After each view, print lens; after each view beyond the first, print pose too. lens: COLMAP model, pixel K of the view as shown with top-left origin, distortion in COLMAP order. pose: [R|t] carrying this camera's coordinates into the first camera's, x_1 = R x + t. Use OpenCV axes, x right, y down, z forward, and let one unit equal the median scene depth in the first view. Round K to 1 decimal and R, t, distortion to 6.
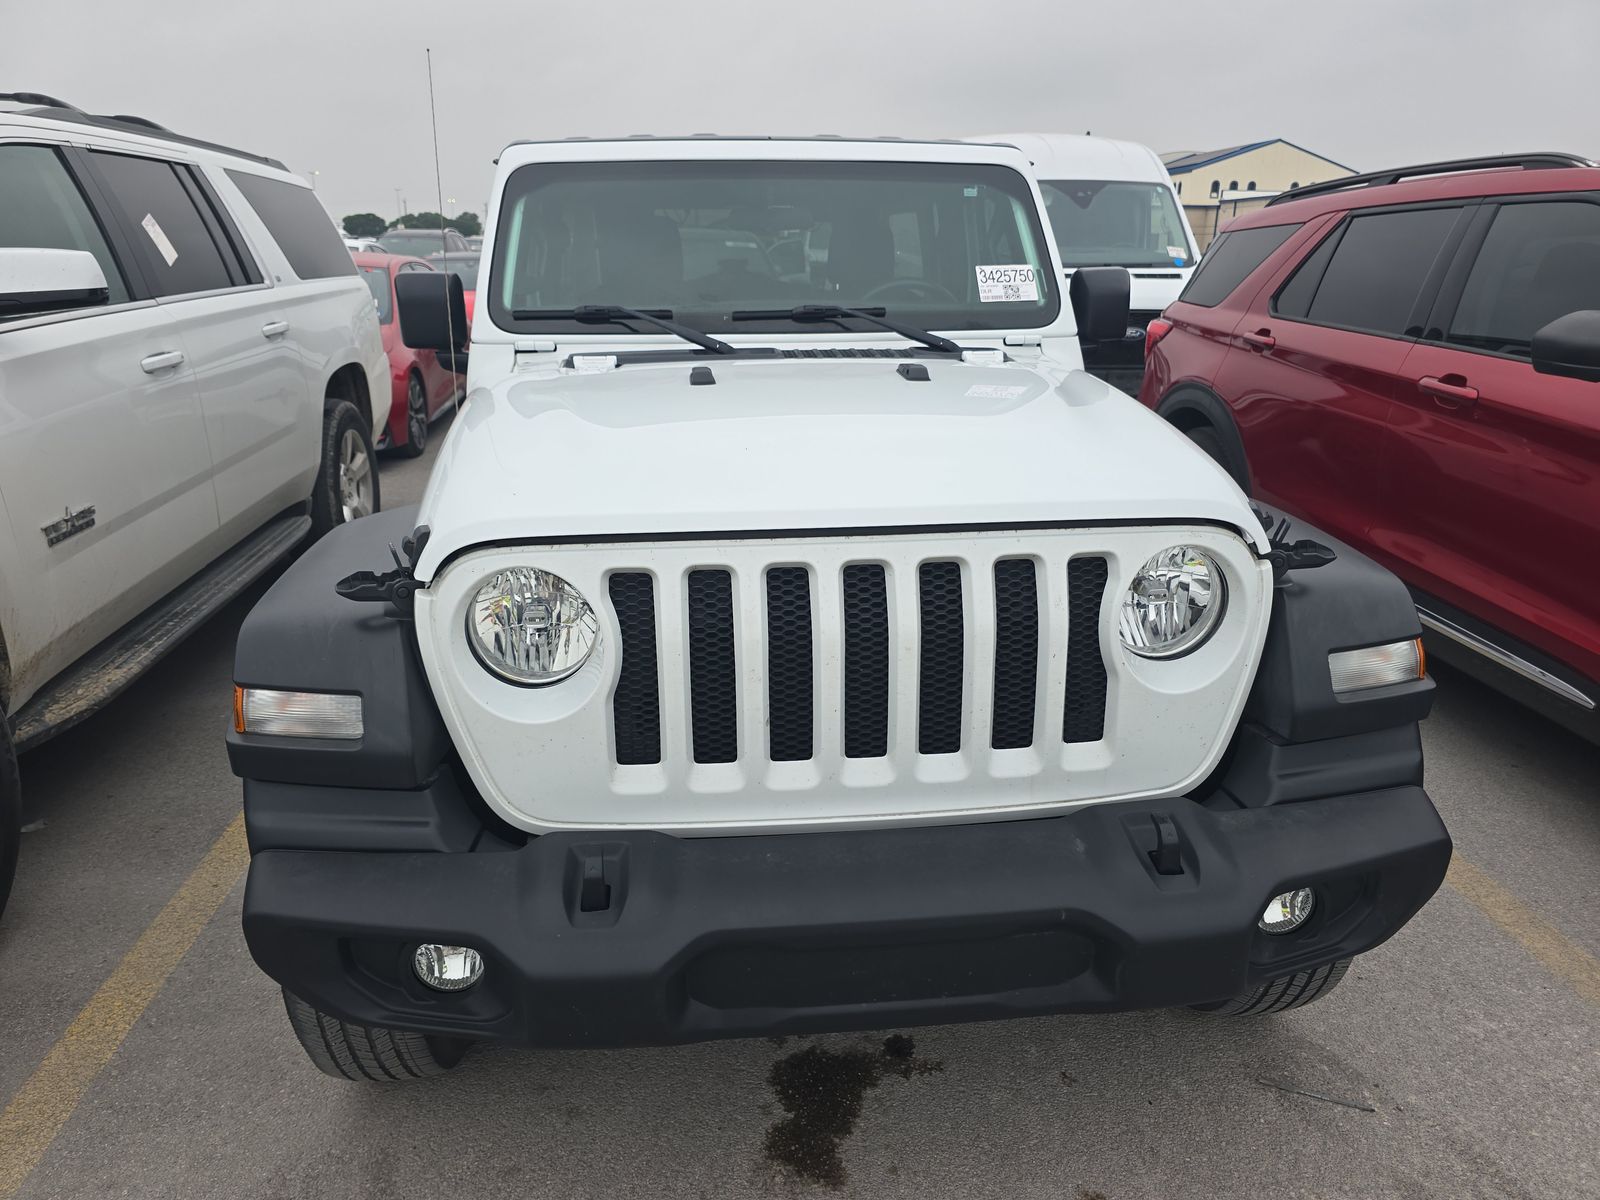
lens RADIAL K [[1068.3, 0, 804.4], [0, 1068.3, 601.2], [0, 0, 1]] dist [0.063881, -0.059650]
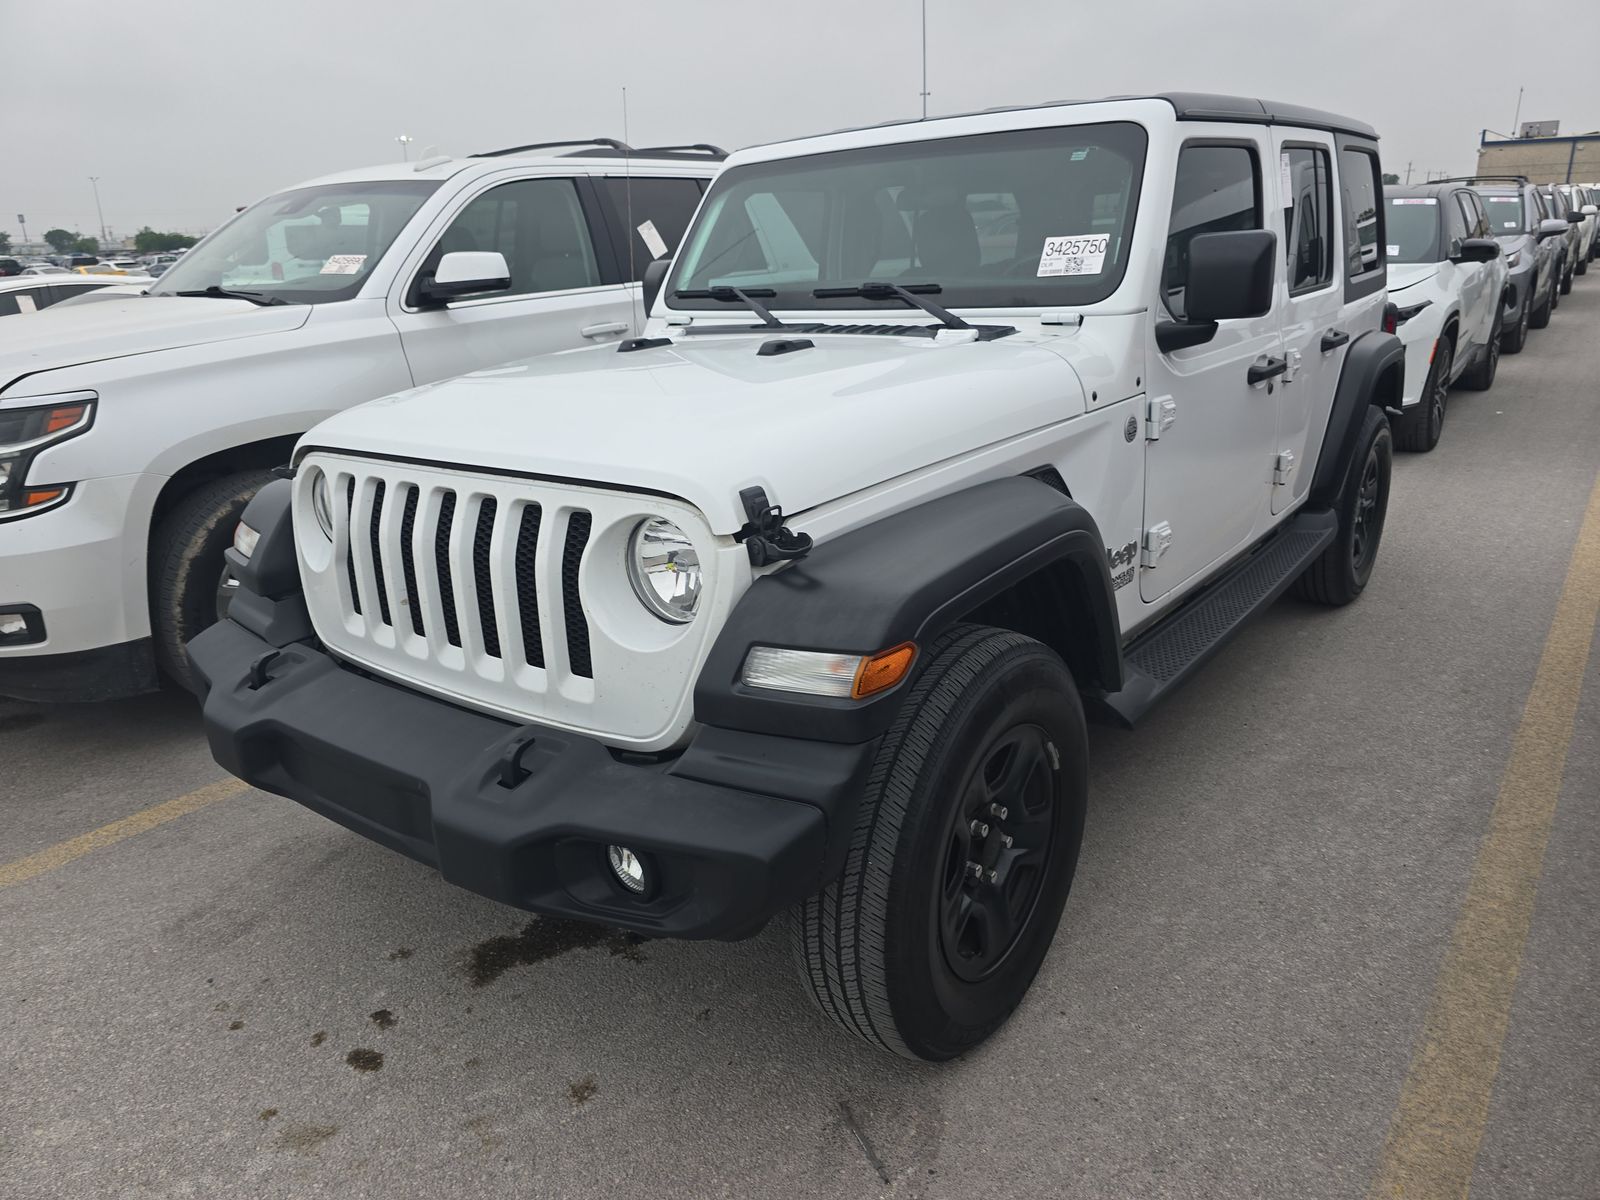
lens RADIAL K [[1079.4, 0, 812.5], [0, 1079.4, 592.4], [0, 0, 1]] dist [0.064356, -0.050747]
pose [[0.730568, 0.176969, -0.659509, 0.744582], [-0.167142, 0.982797, 0.078568, -0.054243], [0.662068, 0.052832, 0.747579, 0.192494]]
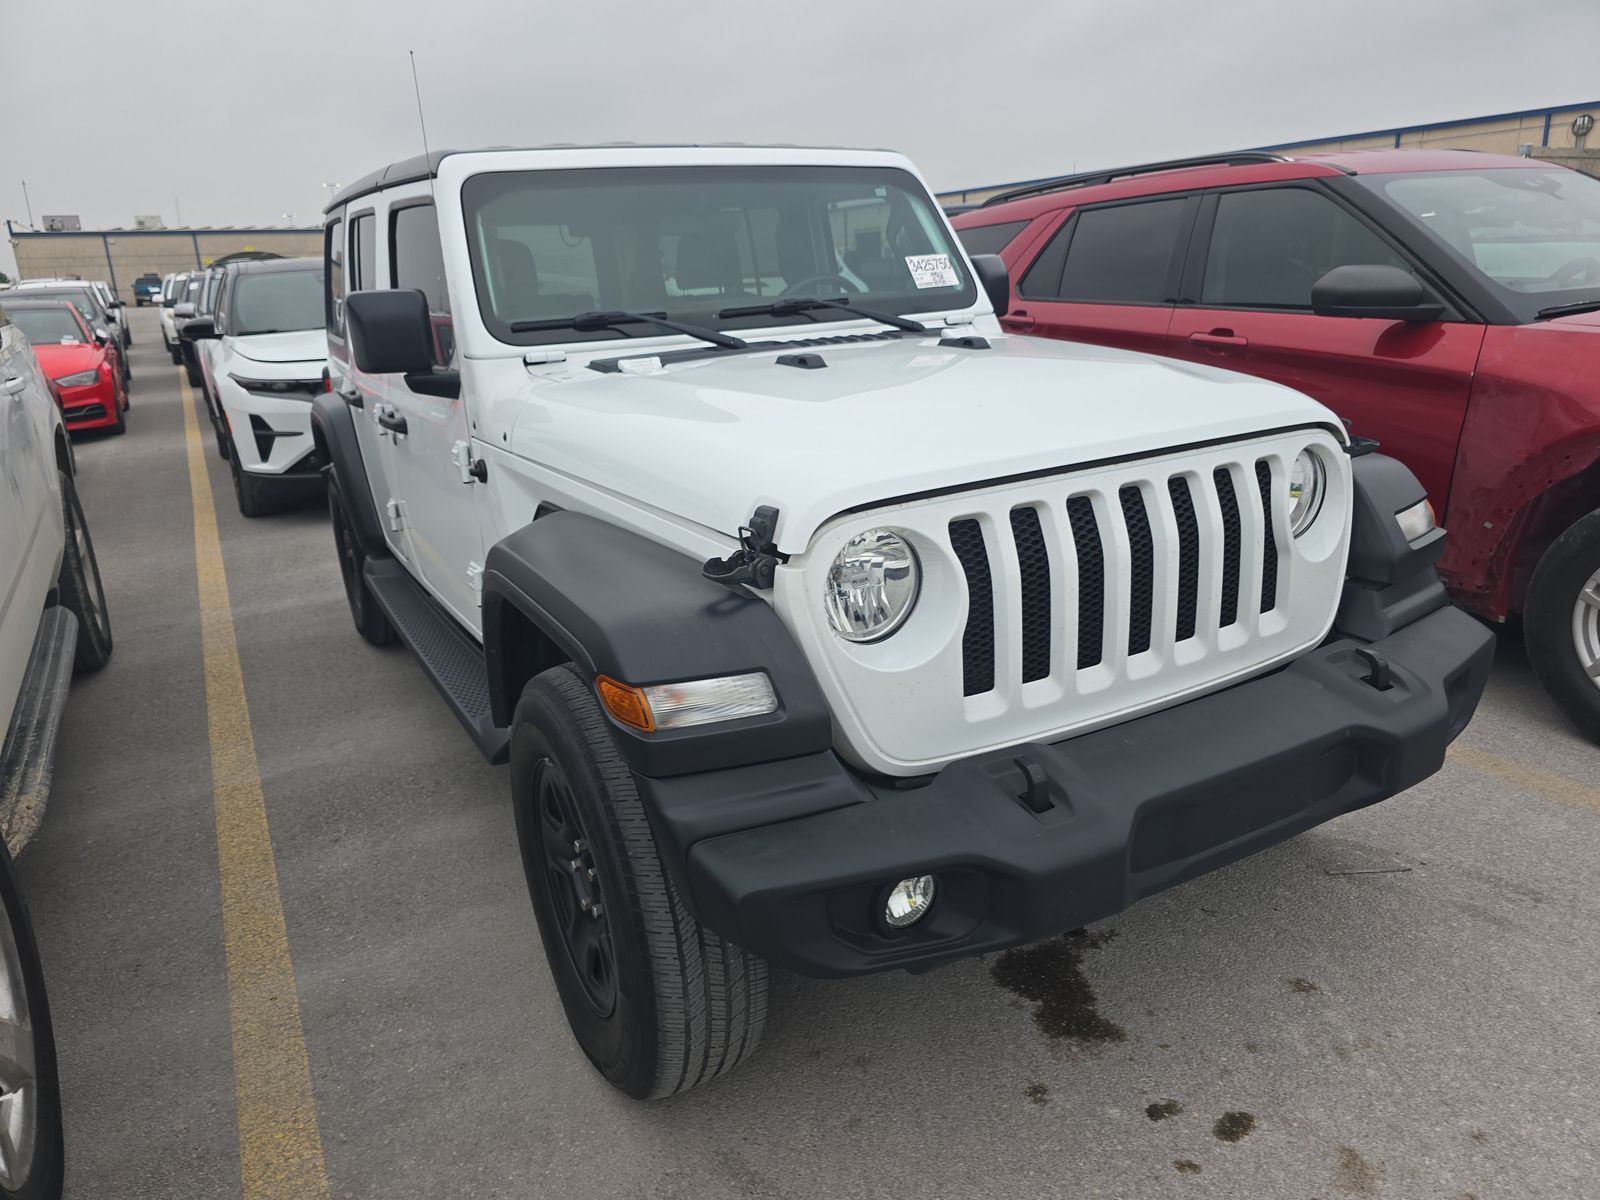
lens RADIAL K [[1071.5, 0, 810.2], [0, 1071.5, 596.4], [0, 0, 1]] dist [0.065737, -0.065234]
pose [[0.918611, -0.160158, 0.361253, -0.423115], [0.168068, 0.985728, 0.009640, 0.007873], [-0.357641, 0.051860, 0.932418, 0.014207]]
